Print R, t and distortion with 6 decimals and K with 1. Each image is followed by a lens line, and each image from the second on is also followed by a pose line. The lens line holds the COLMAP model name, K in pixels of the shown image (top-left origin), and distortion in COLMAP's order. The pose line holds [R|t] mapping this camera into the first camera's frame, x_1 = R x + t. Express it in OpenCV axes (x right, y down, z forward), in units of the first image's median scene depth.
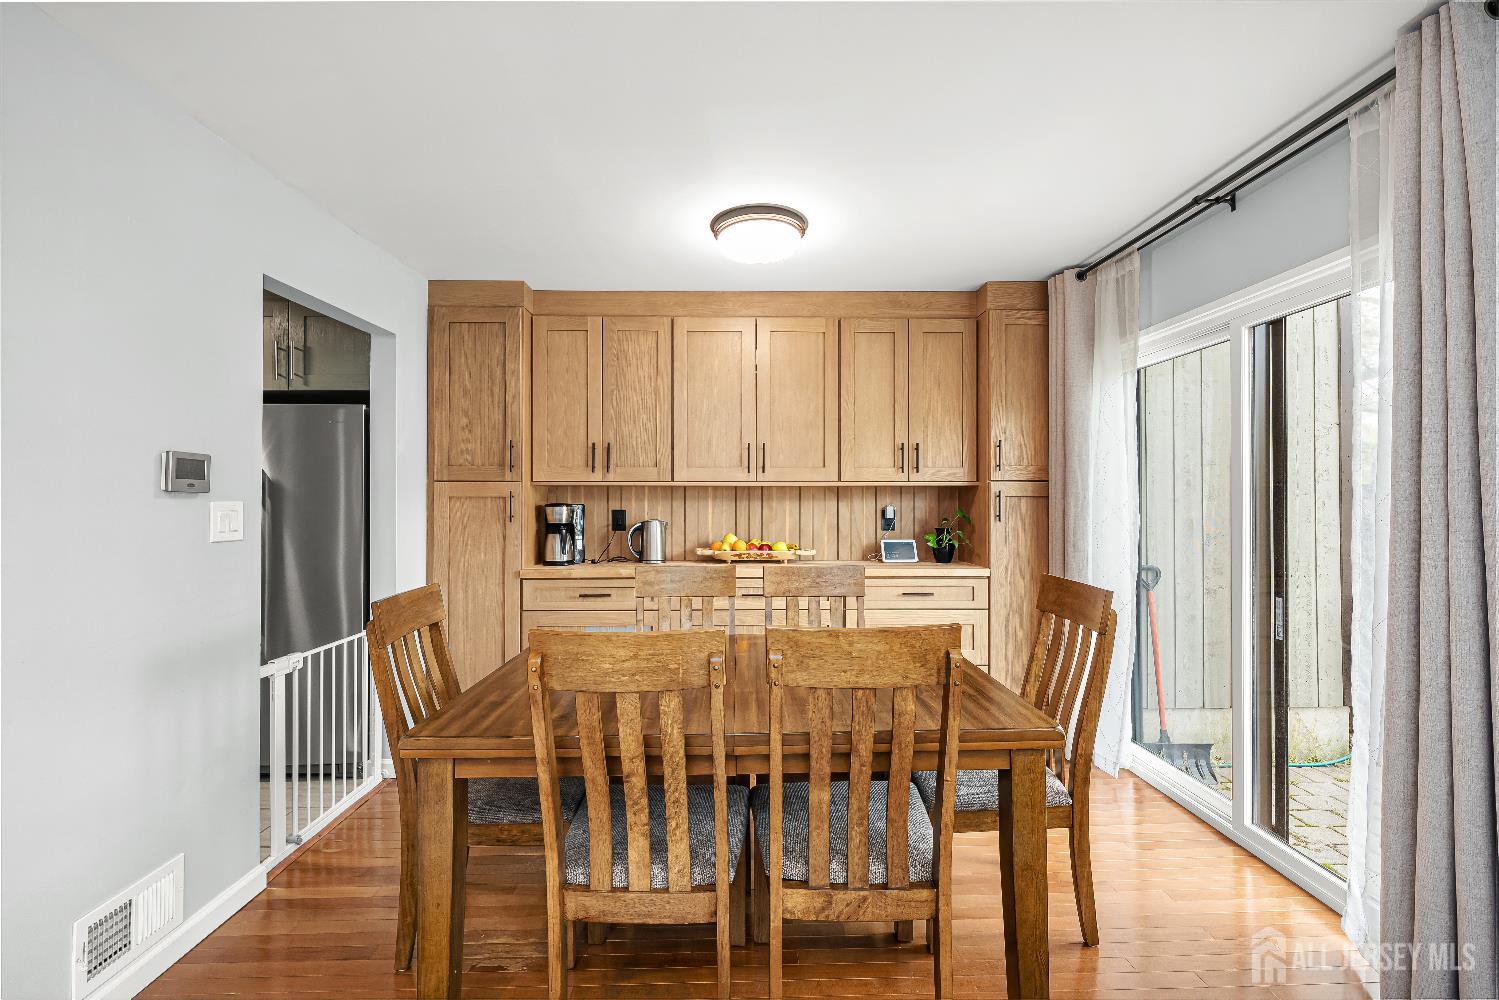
lens RADIAL K [[628.1, 0, 744.6], [0, 628.1, 499.3], [0, 0, 1]] dist [0.001174, 0.000118]
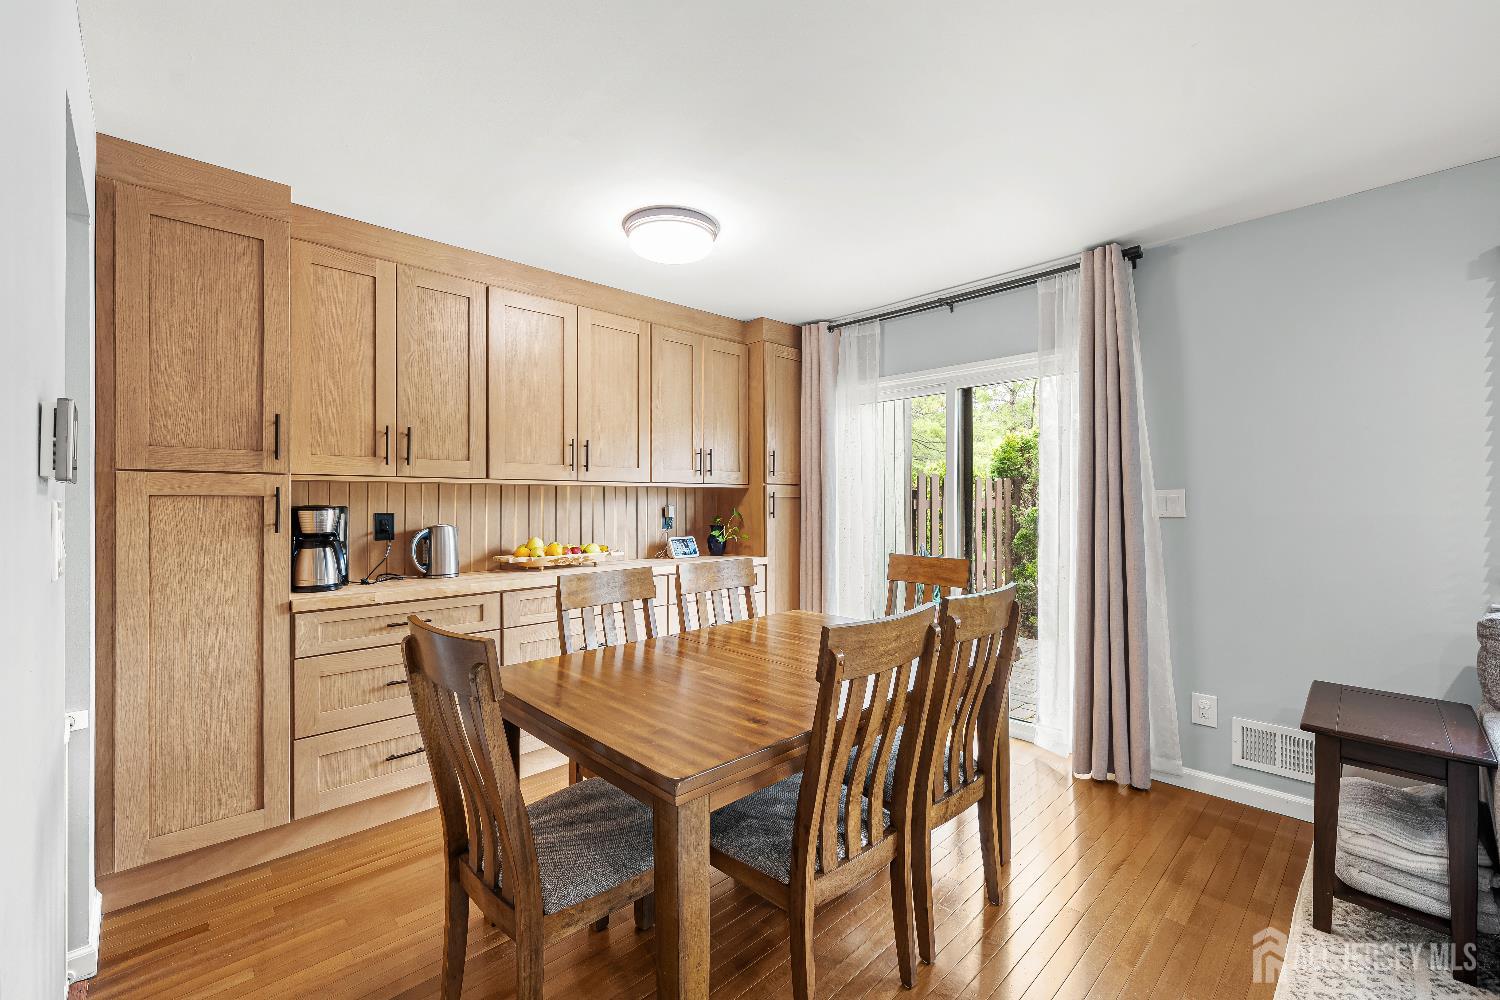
lens RADIAL K [[628.5, 0, 745.1], [0, 628.5, 499.3], [0, 0, 1]] dist [0.001174, 0.000118]
pose [[0.739728, -0.000096, 0.672905, -0.427556], [-0.002417, 0.999993, 0.002800, -0.003725], [-0.672901, -0.003698, 0.739723, 0.135807]]
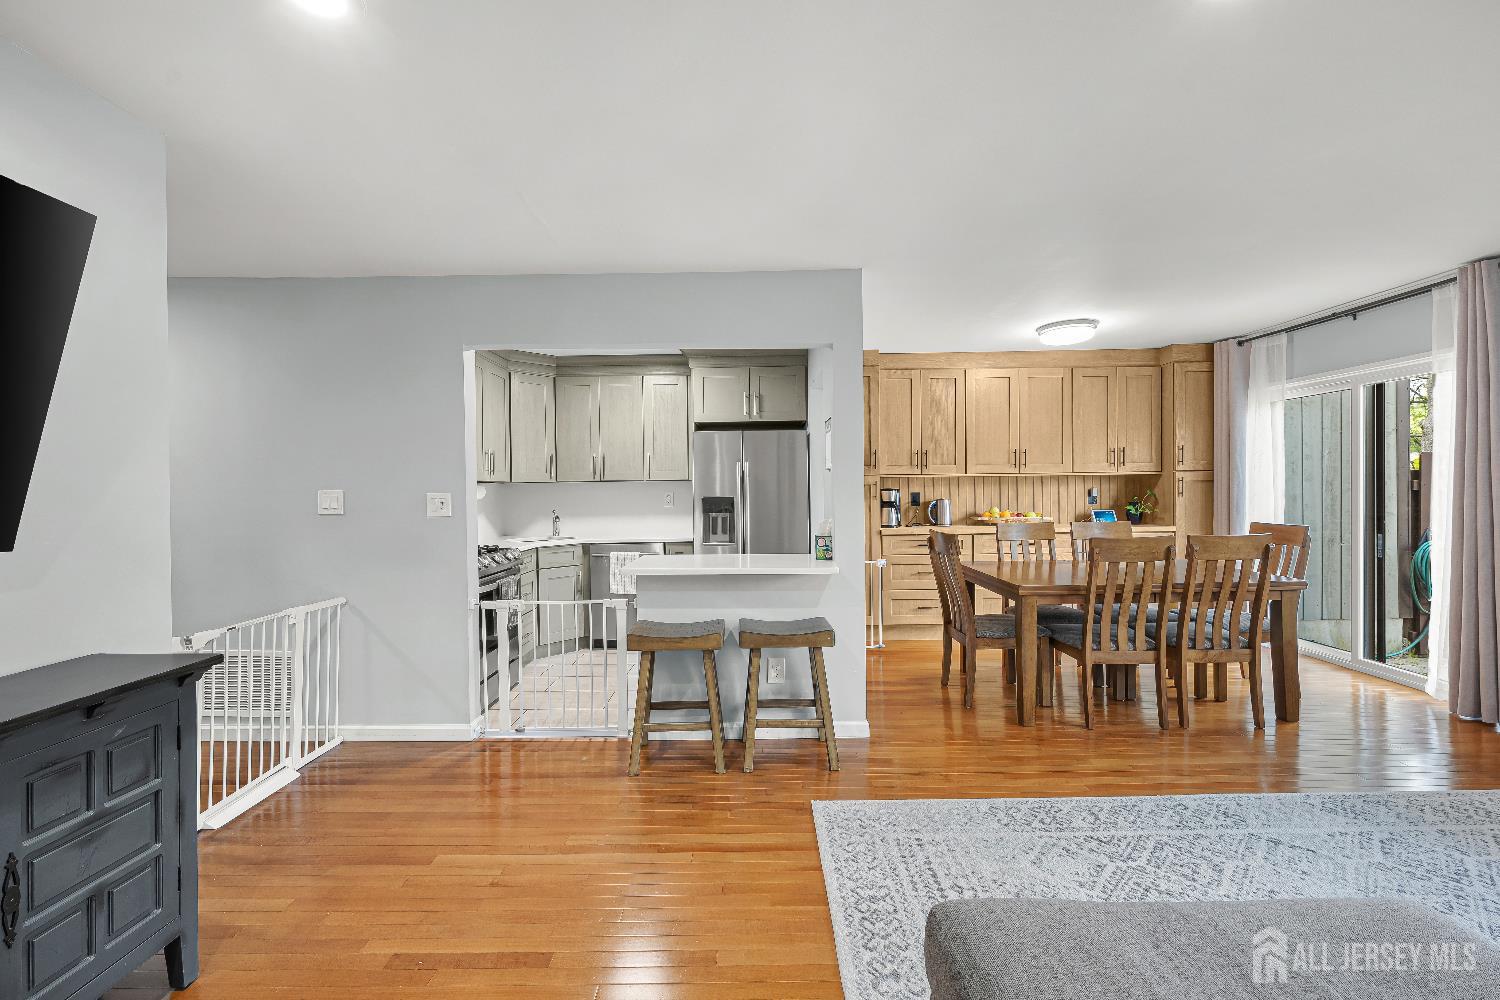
lens RADIAL K [[603.9, 0, 747.9], [0, 603.9, 497.8], [0, 0, 1]] dist [0.000039, -0.000123]
pose [[0.999478, -0.010405, -0.030599, -0.613551], [0.011057, 0.999714, 0.021223, -0.006314], [0.030369, -0.021550, 0.999306, -0.531544]]
